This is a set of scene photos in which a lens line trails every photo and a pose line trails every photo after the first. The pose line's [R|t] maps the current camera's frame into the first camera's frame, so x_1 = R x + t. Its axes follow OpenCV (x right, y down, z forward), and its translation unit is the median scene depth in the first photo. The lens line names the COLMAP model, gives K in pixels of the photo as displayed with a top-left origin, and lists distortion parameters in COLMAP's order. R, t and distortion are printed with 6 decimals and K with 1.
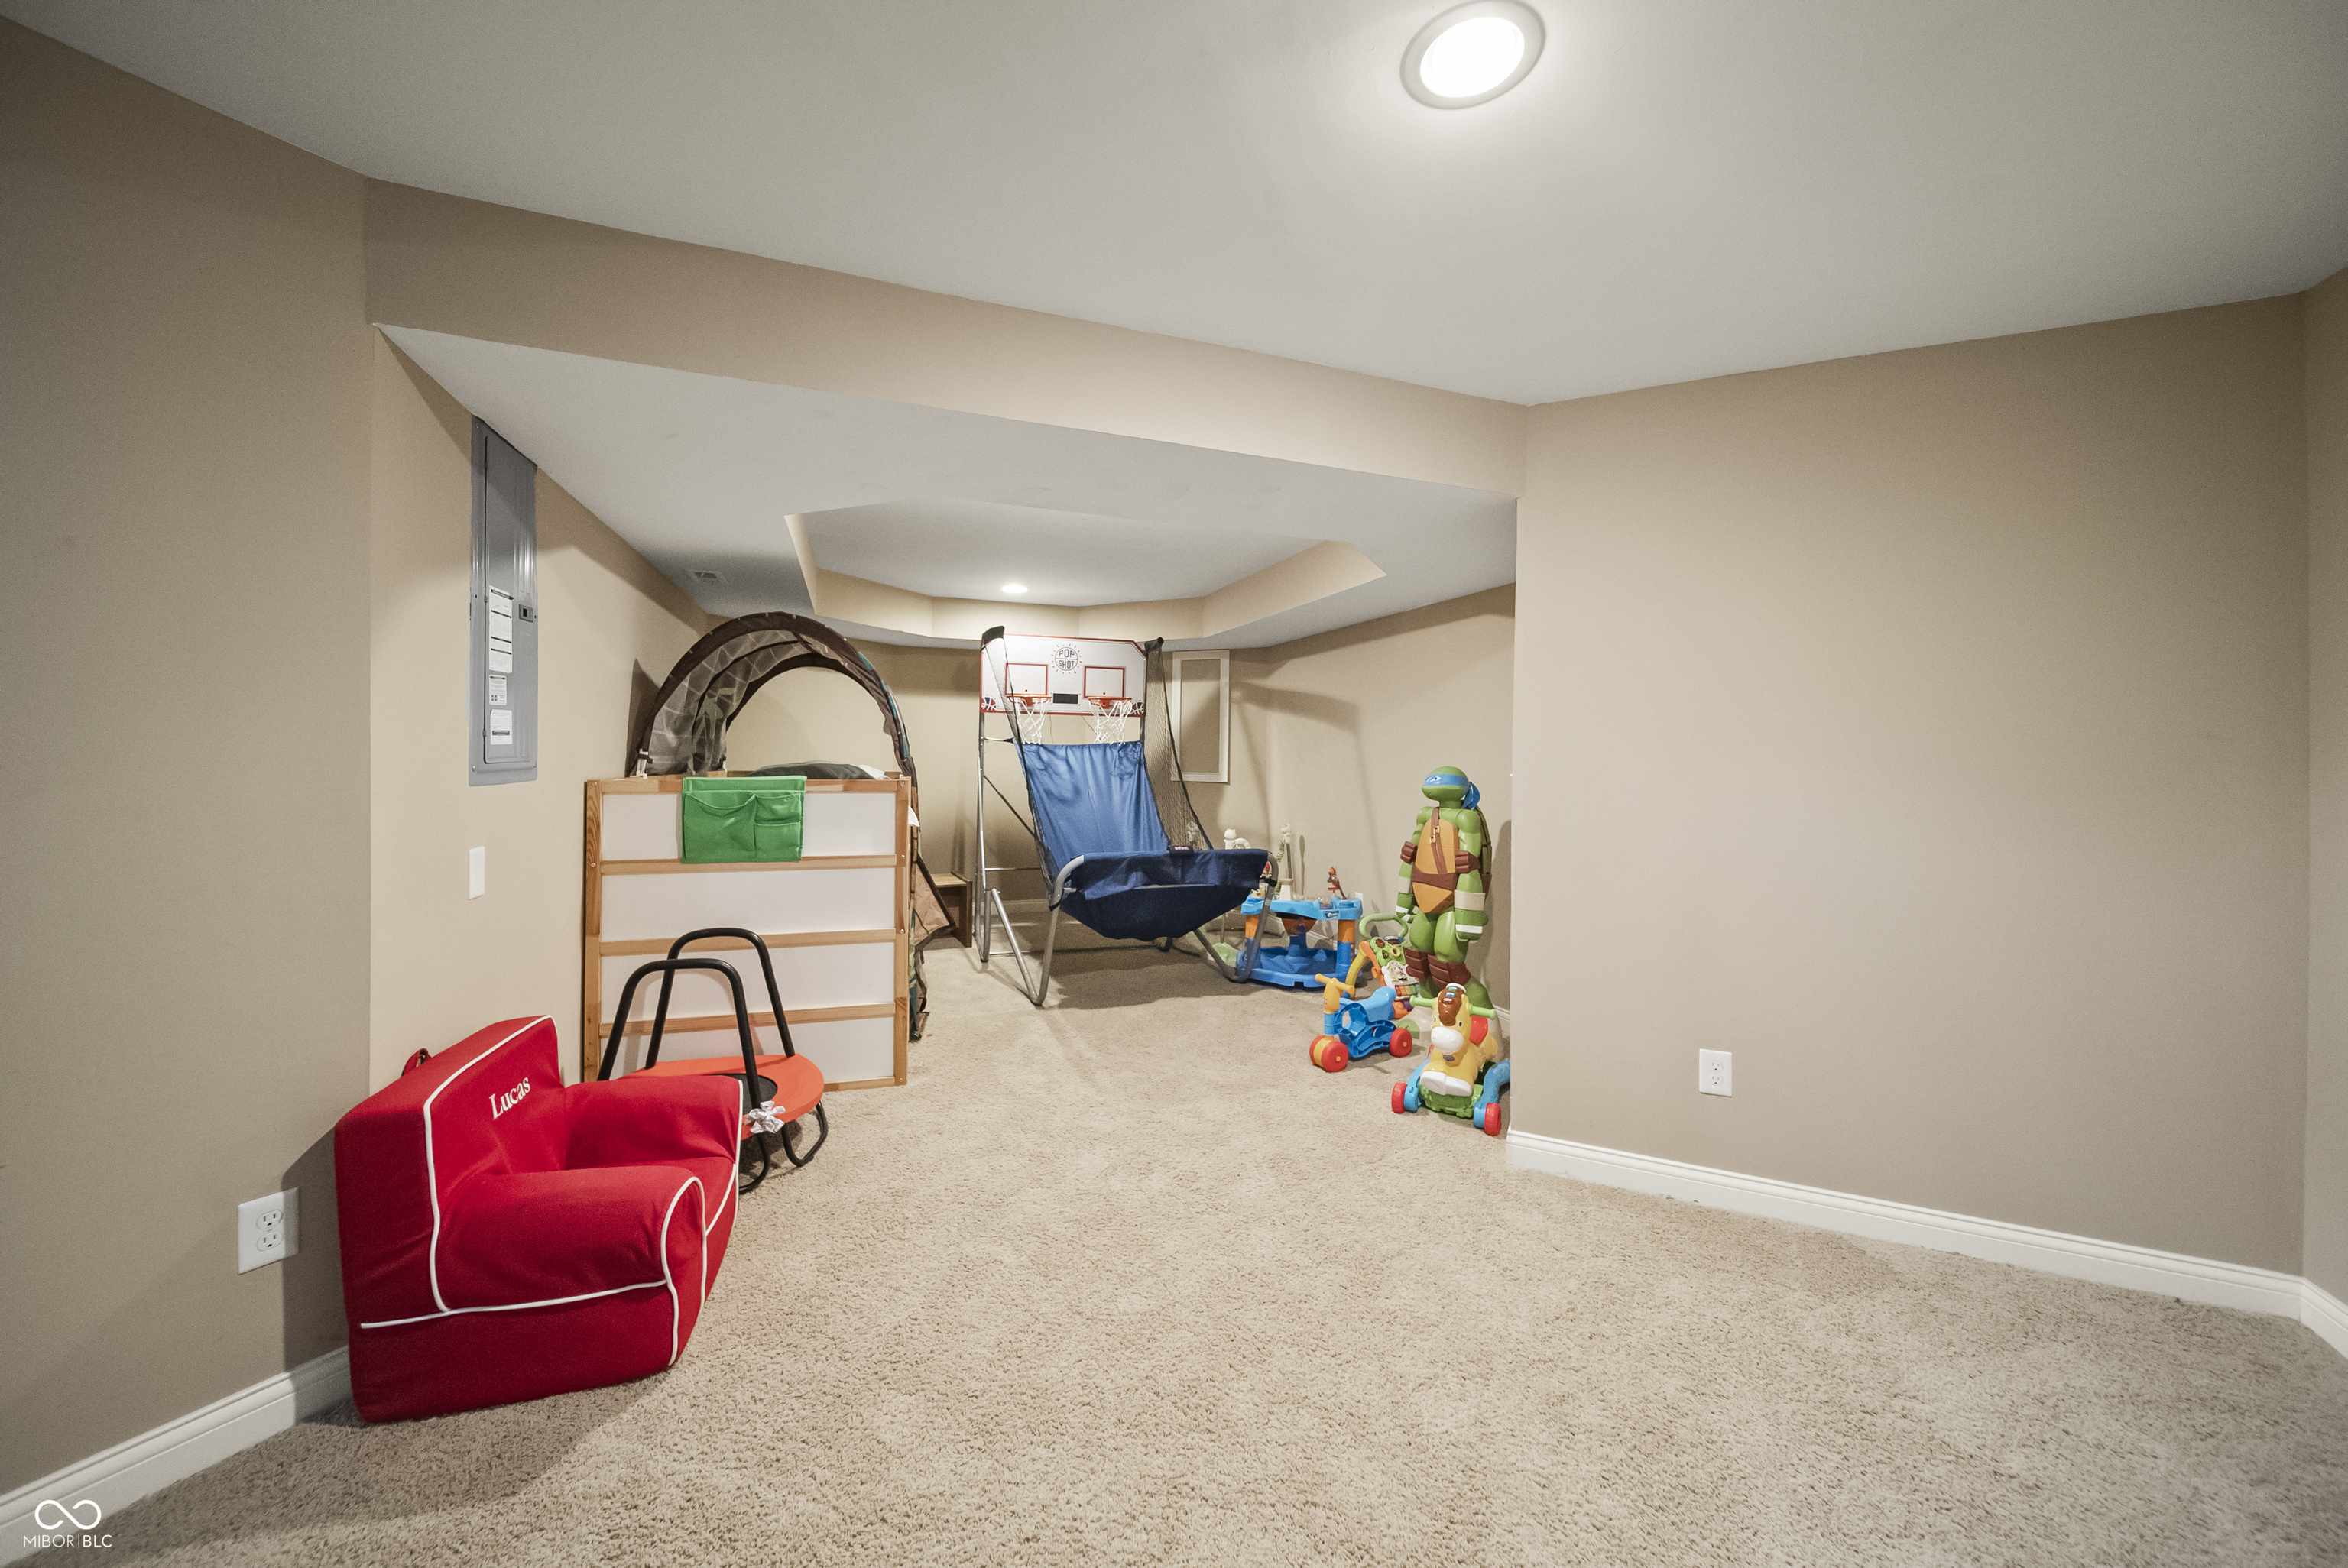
lens RADIAL K [[865.1, 0, 1173.8], [0, 865.1, 771.2], [0, 0, 1]] dist [0.001522, -0.000072]
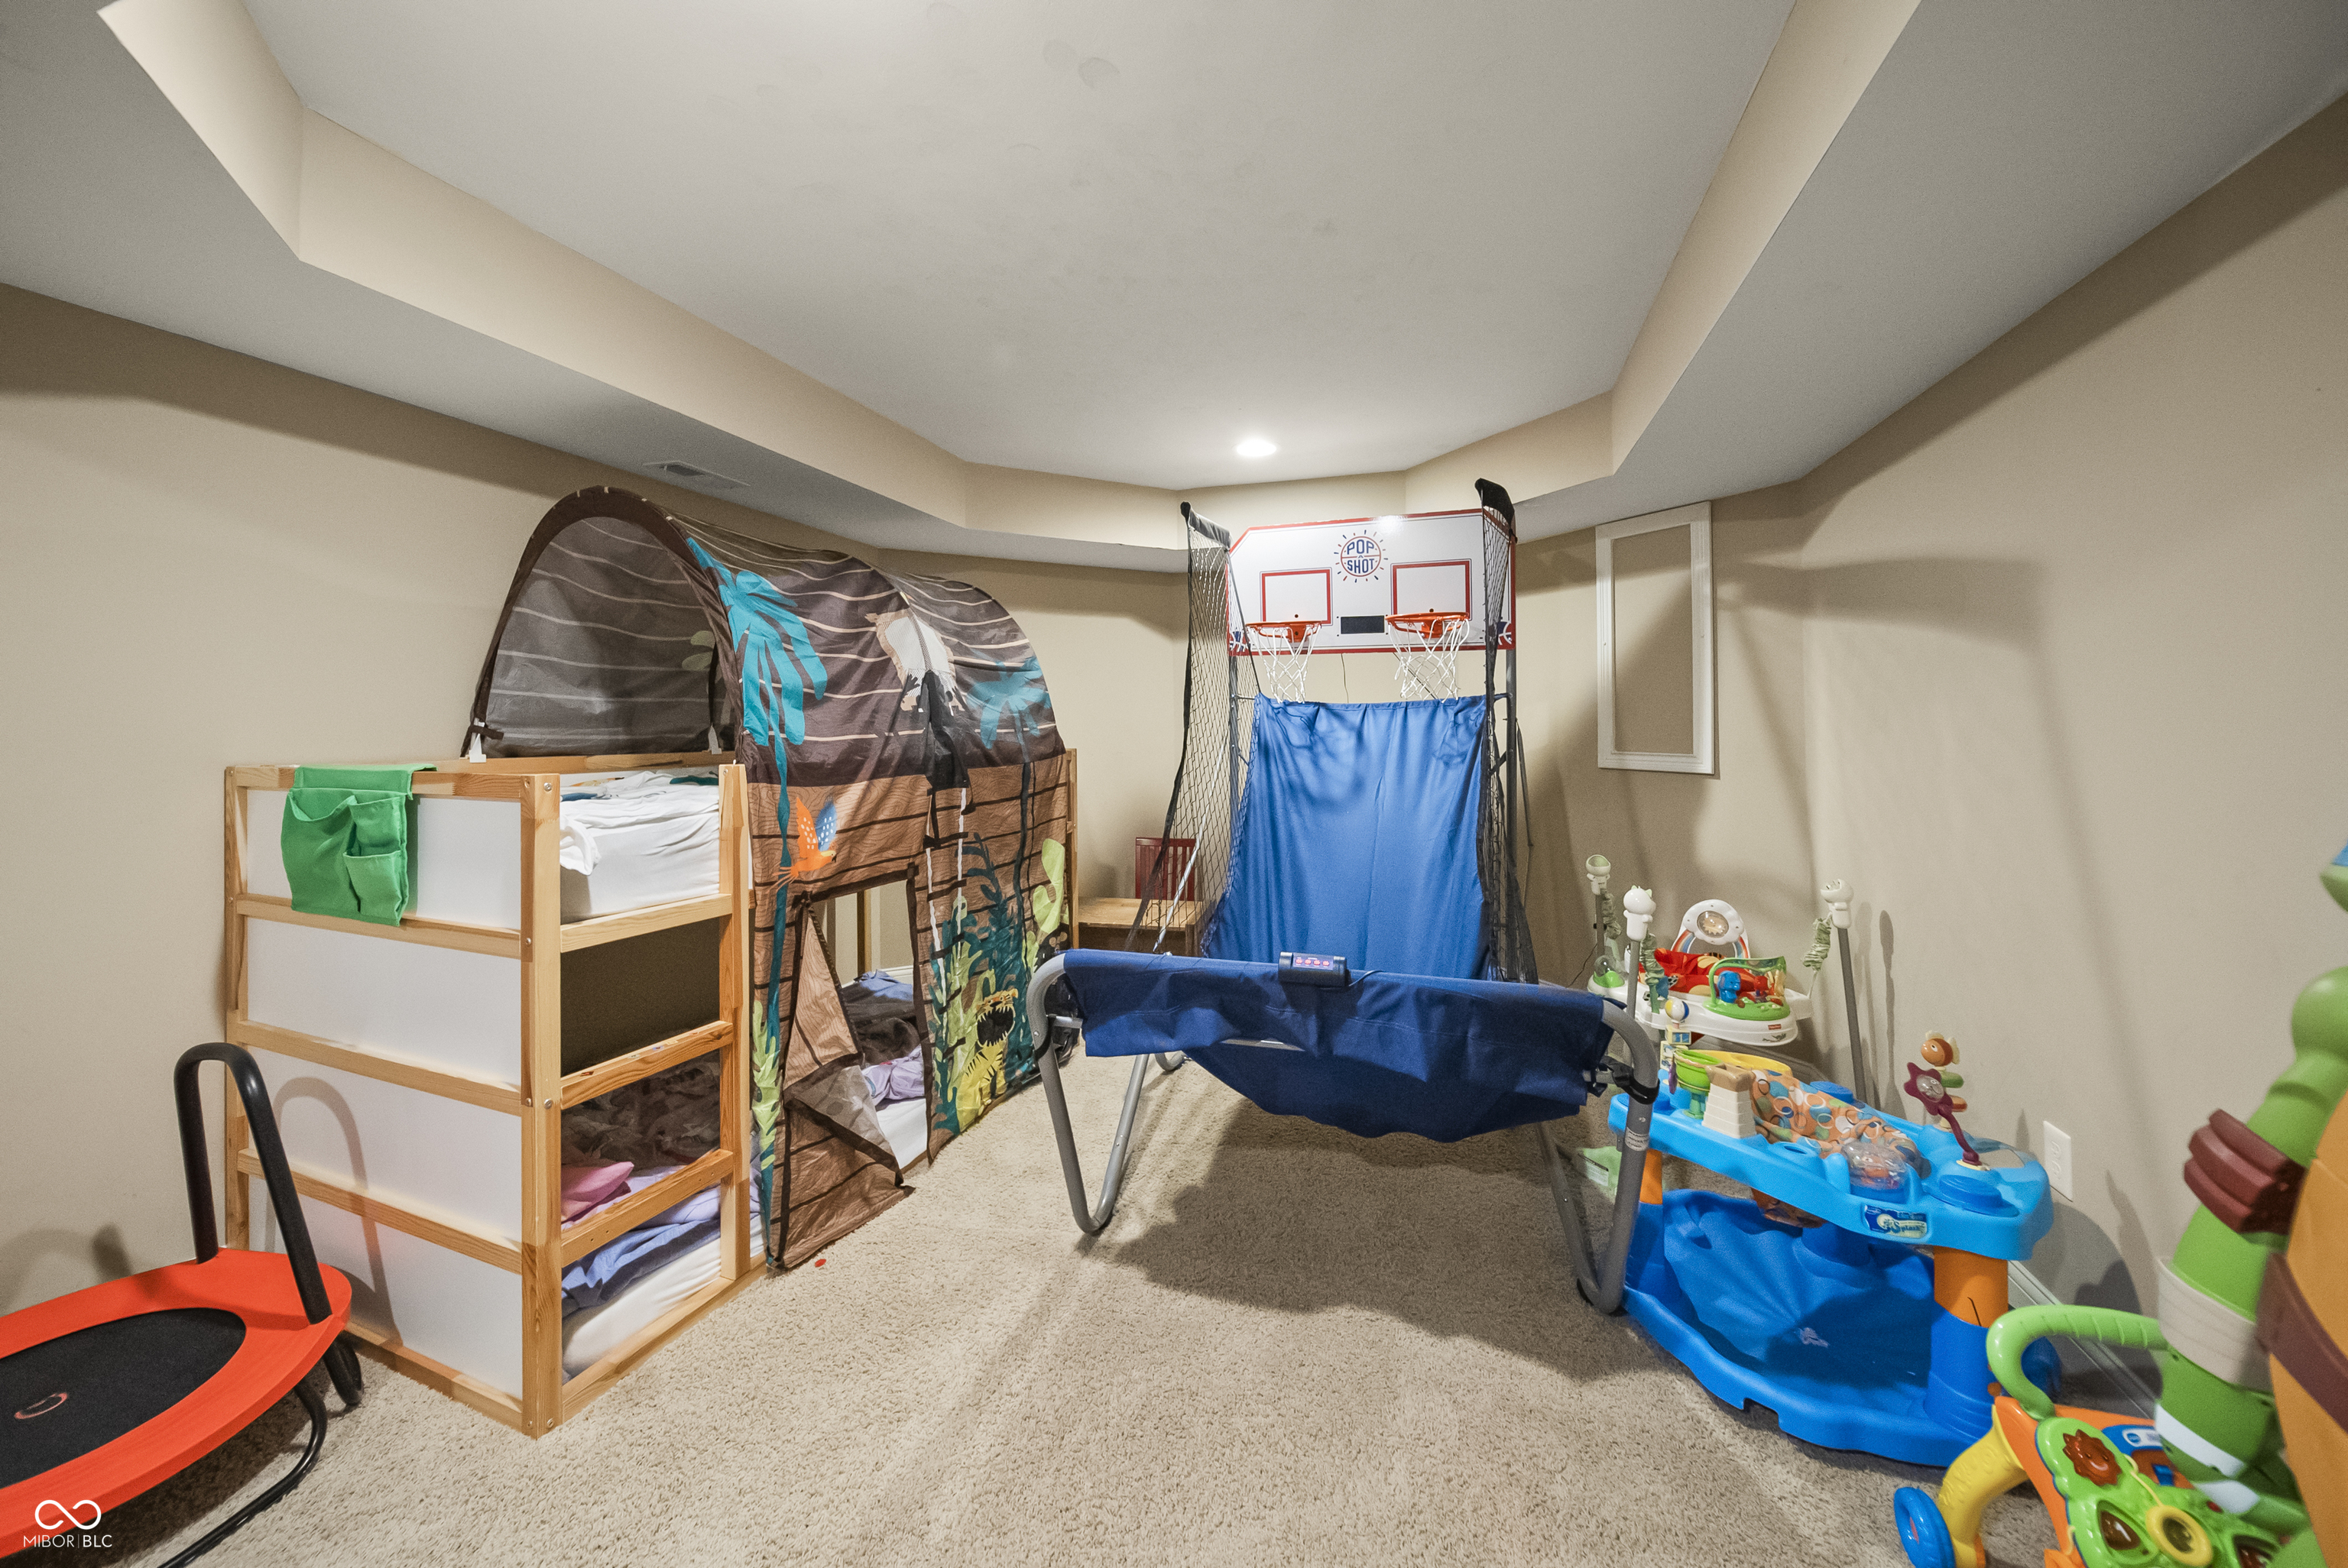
lens RADIAL K [[865.1, 0, 1183.6], [0, 865.1, 716.6], [0, 0, 1]] dist [0.001522, -0.000072]
pose [[0.786667, -0.012867, -0.617244, 0.140399], [-0.003871, 0.999660, -0.025773, -0.006387], [0.617366, 0.022664, 0.786350, 0.470461]]
